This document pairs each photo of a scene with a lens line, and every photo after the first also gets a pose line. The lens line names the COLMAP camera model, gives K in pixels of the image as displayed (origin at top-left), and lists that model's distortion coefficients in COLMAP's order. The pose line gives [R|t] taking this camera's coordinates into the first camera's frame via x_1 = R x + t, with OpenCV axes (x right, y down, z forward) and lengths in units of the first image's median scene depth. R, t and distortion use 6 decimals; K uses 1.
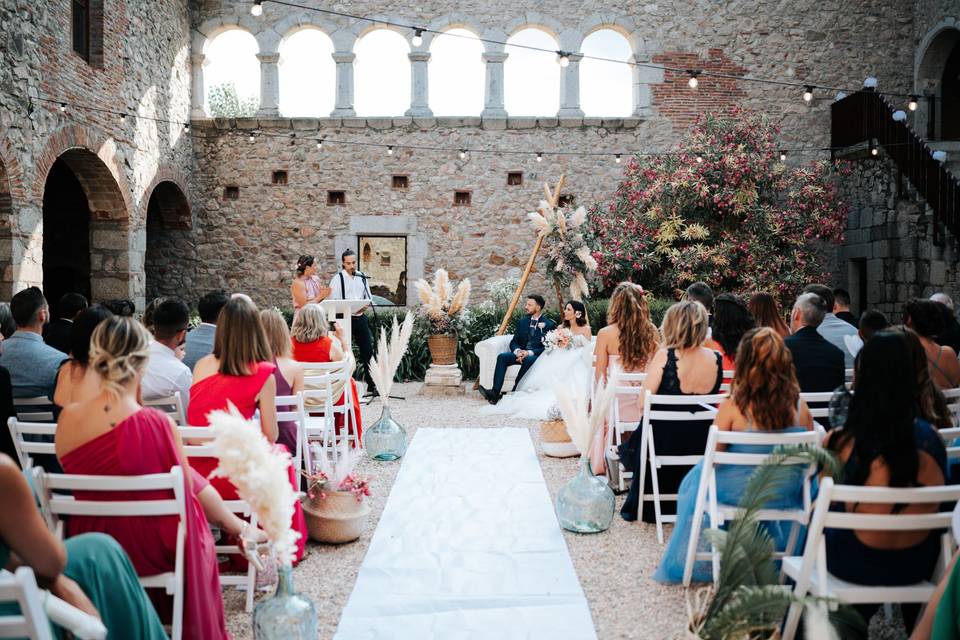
lens RADIAL K [[930.9, 0, 481.1], [0, 930.9, 319.7], [0, 0, 1]] dist [-0.000426, 0.000000]
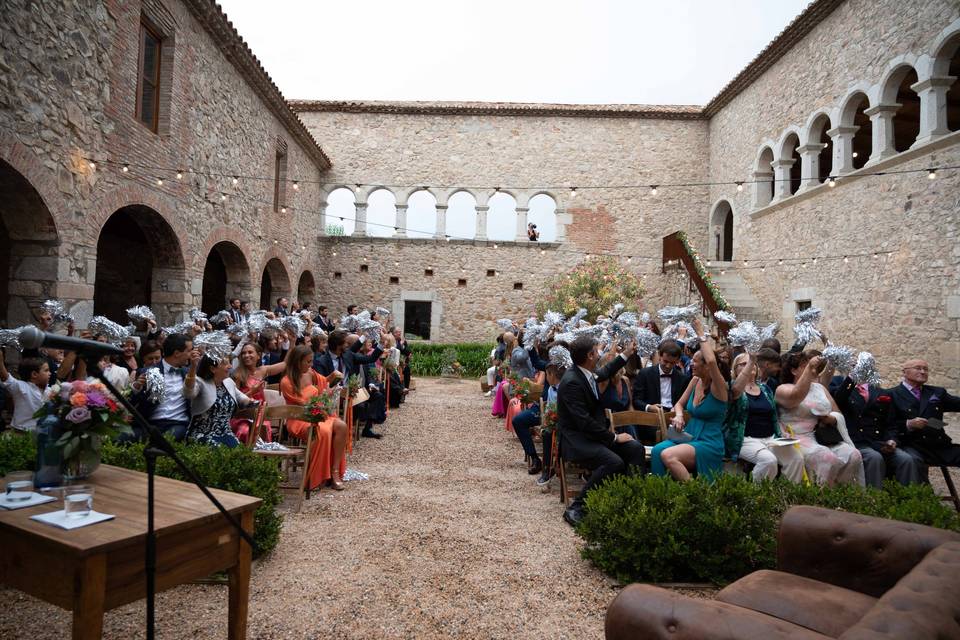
lens RADIAL K [[930.9, 0, 479.9], [0, 930.9, 318.4], [0, 0, 1]] dist [-0.000426, 0.000000]
pose [[0.999551, 0.029962, -0.000087, 0.017392], [-0.029939, 0.998658, -0.042269, 0.017820], [-0.001180, 0.042253, 0.999106, -0.847906]]
